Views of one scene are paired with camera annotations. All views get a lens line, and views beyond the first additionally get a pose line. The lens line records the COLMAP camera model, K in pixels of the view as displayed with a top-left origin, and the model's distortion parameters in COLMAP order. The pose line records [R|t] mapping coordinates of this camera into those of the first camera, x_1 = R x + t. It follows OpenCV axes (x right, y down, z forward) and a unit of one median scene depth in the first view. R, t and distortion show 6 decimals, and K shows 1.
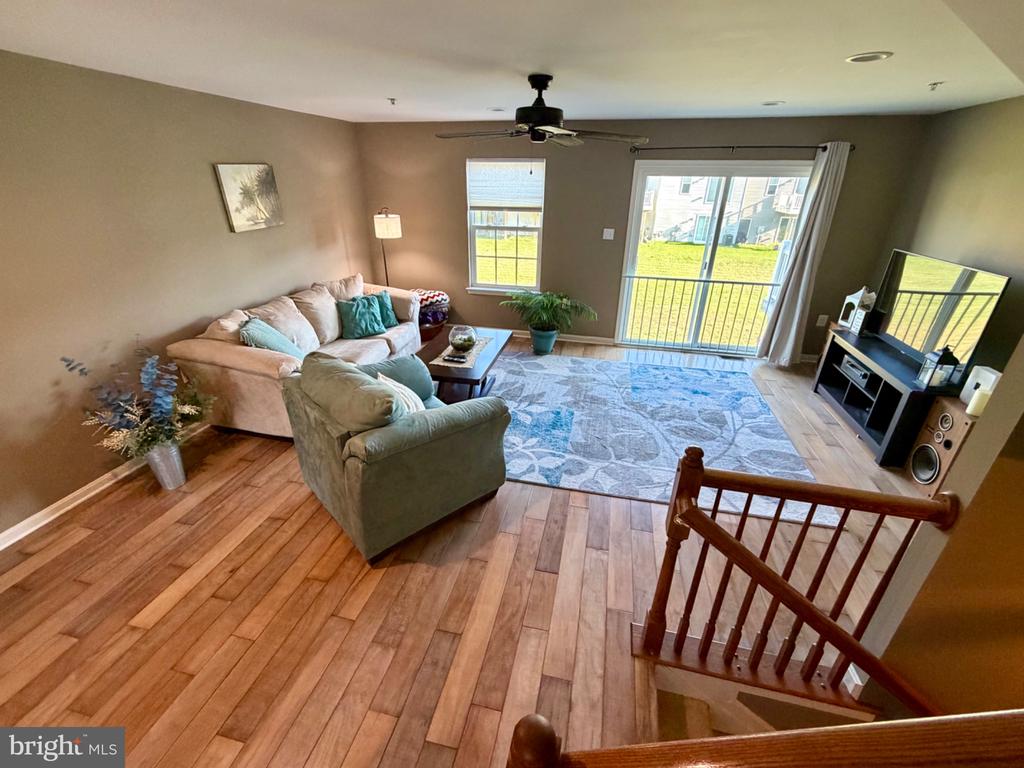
lens RADIAL K [[436.2, 0, 512.0], [0, 436.2, 384.0], [0, 0, 1]] dist [0.000662, -0.000040]
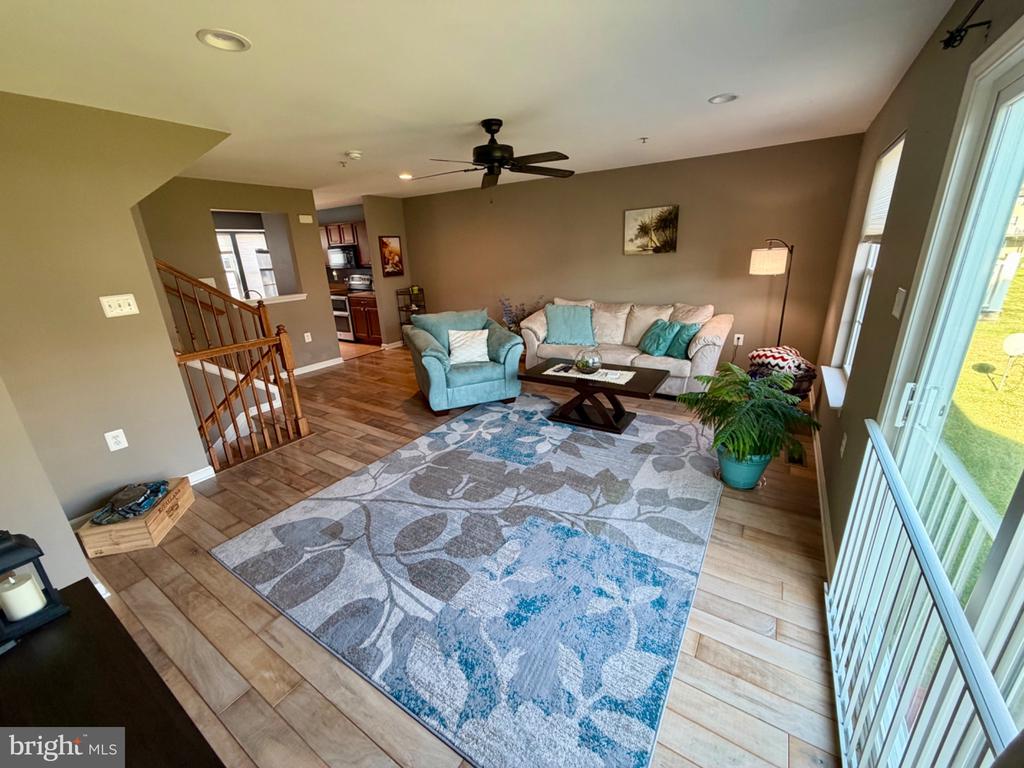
lens RADIAL K [[407.7, 0, 507.2], [0, 407.7, 384.5], [0, 0, 1]] dist [0.000019, 0.000003]
pose [[-0.345655, 0.300600, -0.888911, 0.829524], [-0.370171, 0.826795, 0.423536, -0.398738], [0.862262, 0.475446, -0.174513, 1.044543]]
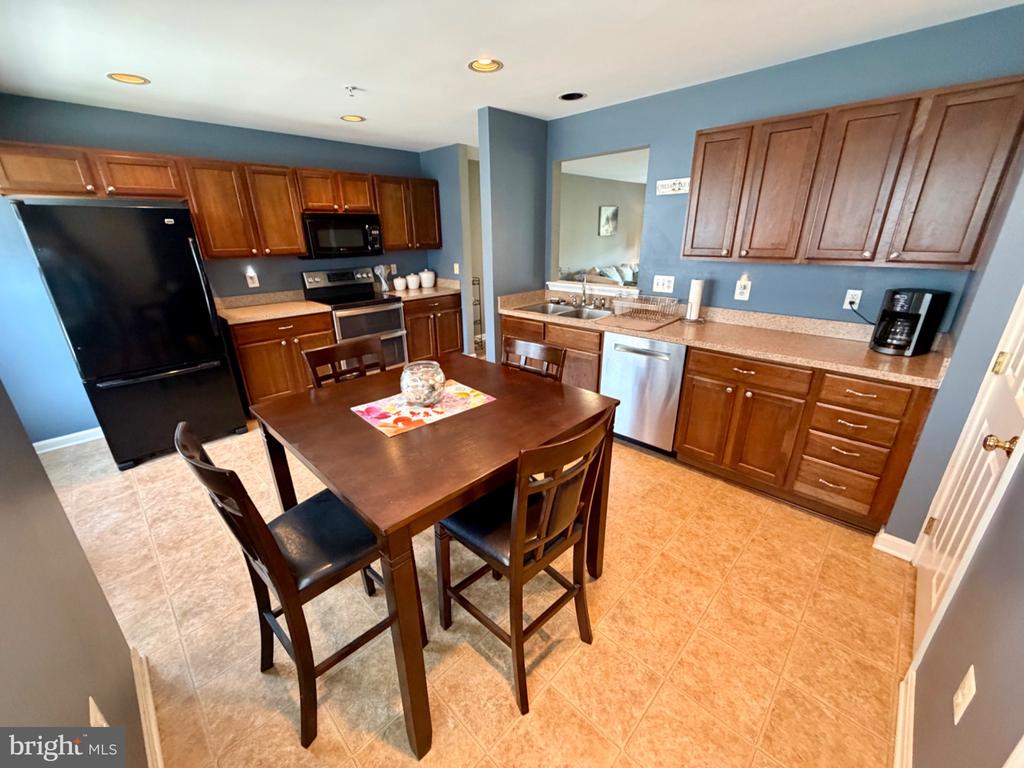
lens RADIAL K [[407.7, 0, 507.2], [0, 407.7, 384.5], [0, 0, 1]] dist [0.000019, 0.000003]
pose [[0.852278, 0.164212, -0.496645, 0.128374], [-0.203655, 0.978700, -0.025887, 0.533599], [0.481816, 0.123207, 0.867567, -0.923798]]
